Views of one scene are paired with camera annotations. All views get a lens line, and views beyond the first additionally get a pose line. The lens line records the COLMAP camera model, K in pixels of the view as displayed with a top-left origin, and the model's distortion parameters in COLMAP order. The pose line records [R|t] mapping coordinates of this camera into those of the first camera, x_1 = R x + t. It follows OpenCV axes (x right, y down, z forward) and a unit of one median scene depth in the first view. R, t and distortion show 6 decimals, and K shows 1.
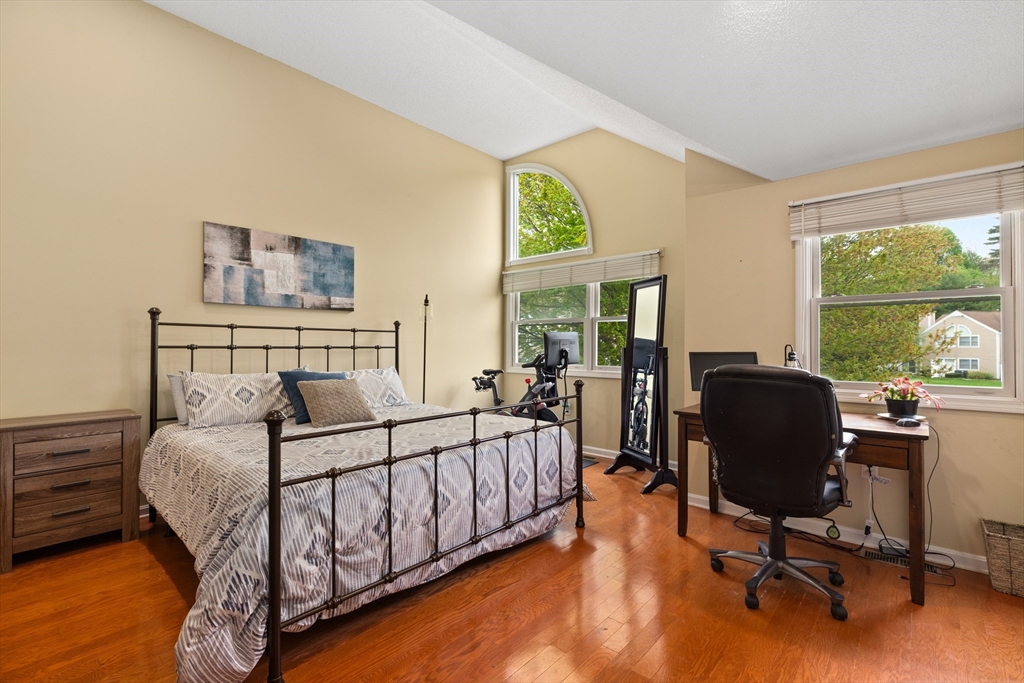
lens RADIAL K [[453.3, 0, 509.8], [0, 453.3, 339.2], [0, 0, 1]] dist [0.000102, -0.000187]
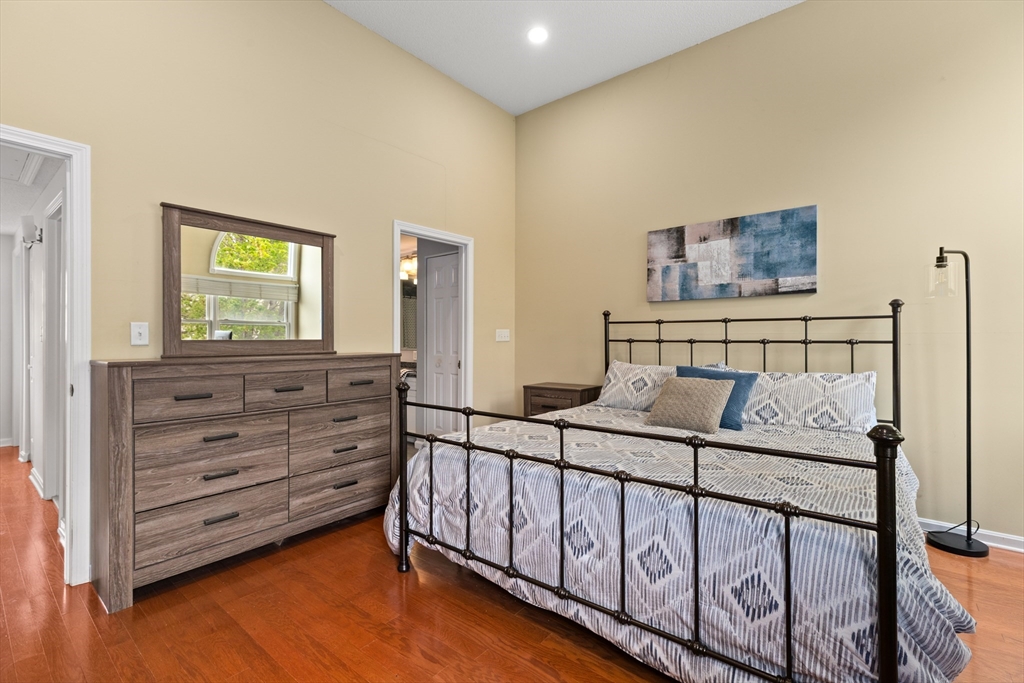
lens RADIAL K [[453.3, 0, 509.8], [0, 453.3, 339.2], [0, 0, 1]] dist [0.000102, -0.000187]
pose [[0.051453, -0.003427, -0.998670, 0.426865], [0.013246, 0.999908, -0.002749, 0.010791], [0.998588, -0.013087, 0.051494, 0.549956]]
